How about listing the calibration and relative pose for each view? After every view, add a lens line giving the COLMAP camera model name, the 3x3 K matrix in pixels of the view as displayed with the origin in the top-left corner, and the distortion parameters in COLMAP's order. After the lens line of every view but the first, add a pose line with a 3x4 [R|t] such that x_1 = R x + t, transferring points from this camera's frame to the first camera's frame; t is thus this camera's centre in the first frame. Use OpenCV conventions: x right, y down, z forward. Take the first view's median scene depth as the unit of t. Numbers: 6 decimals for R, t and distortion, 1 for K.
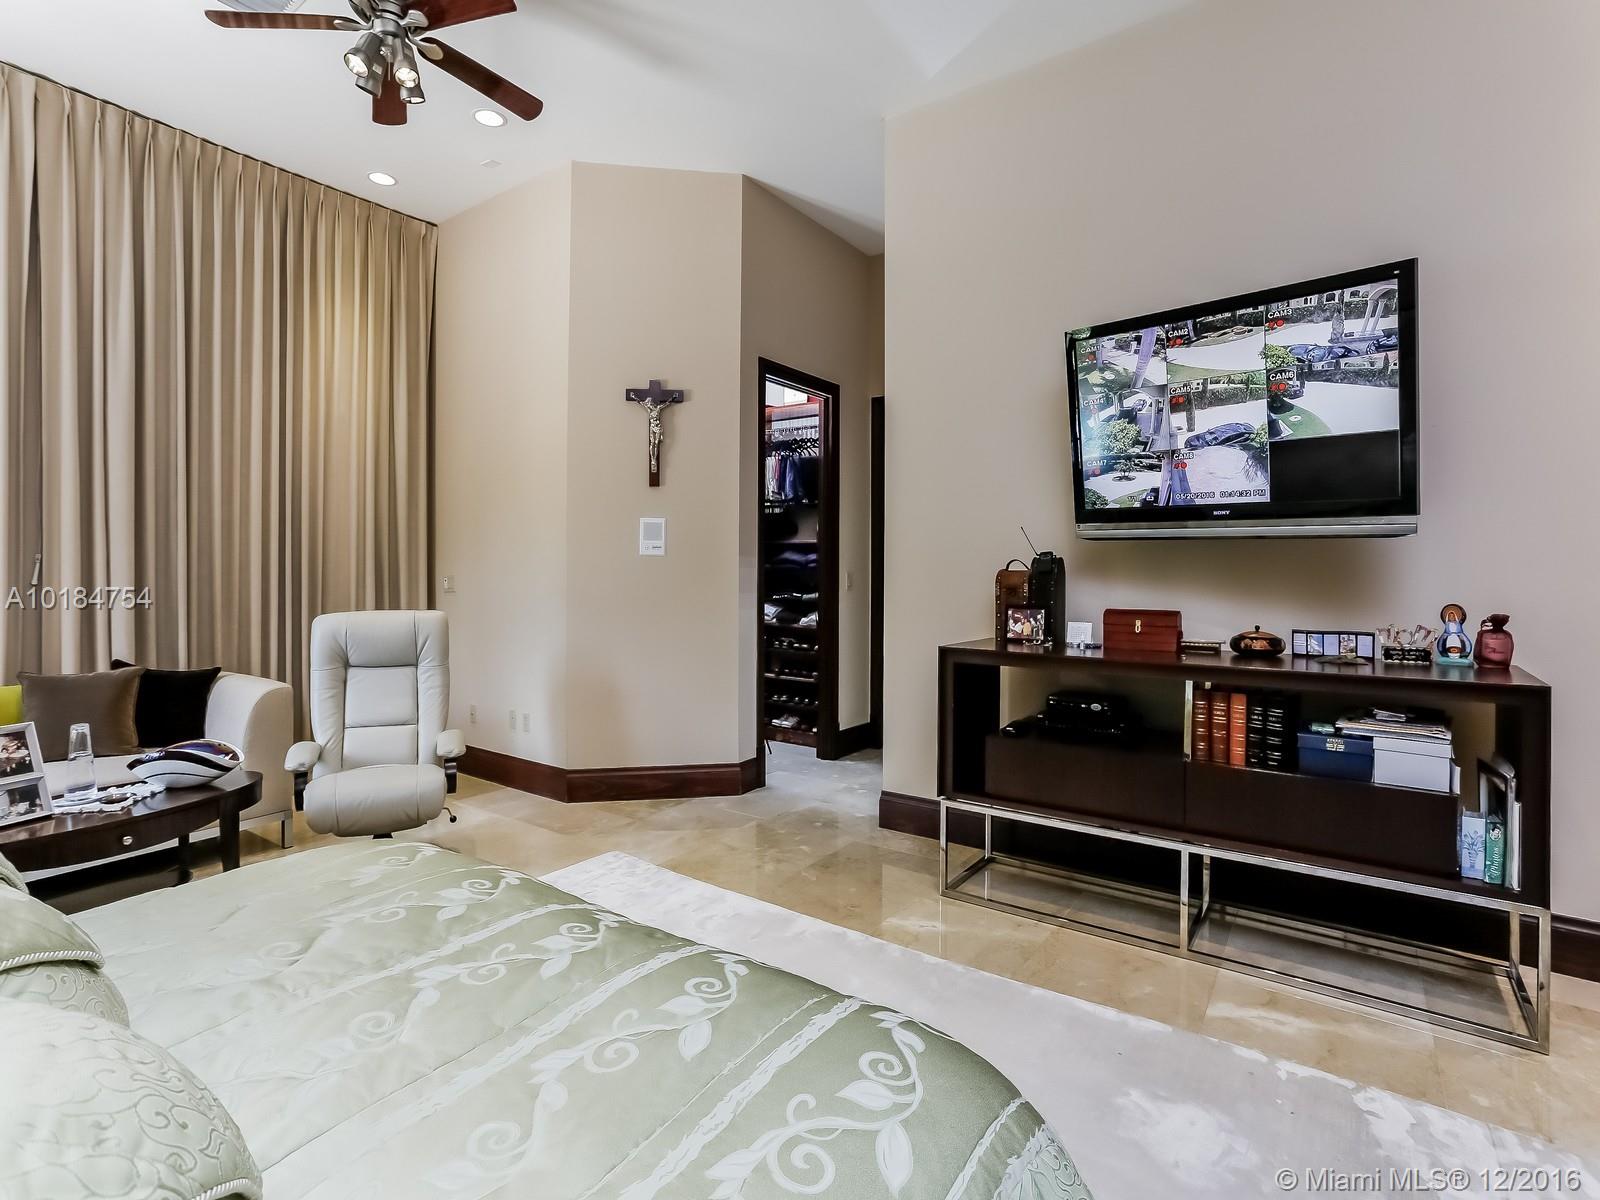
lens RADIAL K [[777.5, 0, 801.9], [0, 777.5, 556.1], [0, 0, 1]] dist [-0.035763, 0.000102]
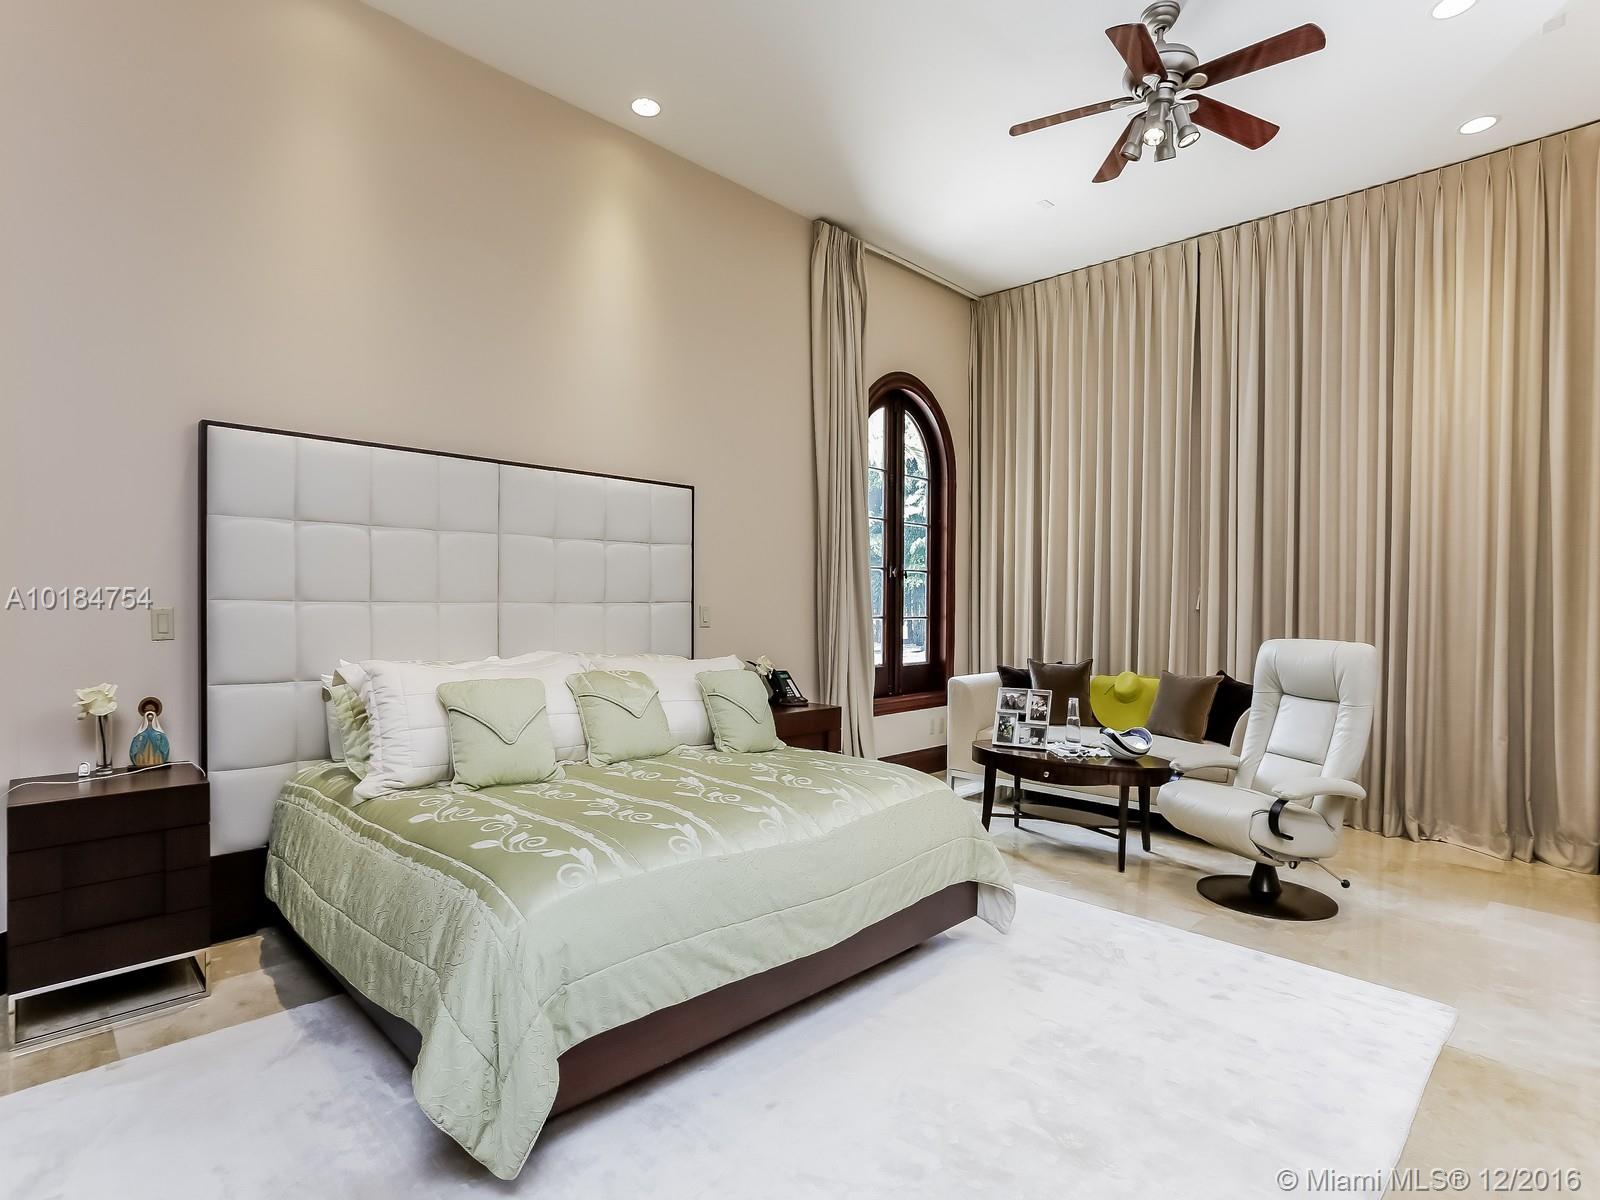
lens RADIAL K [[832.5, 0, 802.9], [0, 832.5, 607.5], [0, 0, 1]] dist [-0.034975, 0.000273]
pose [[-0.159749, 0.013649, -0.987063, 0.697060], [-0.002388, 0.999896, 0.014213, 0.023022], [0.987155, 0.004627, -0.159699, 0.690632]]
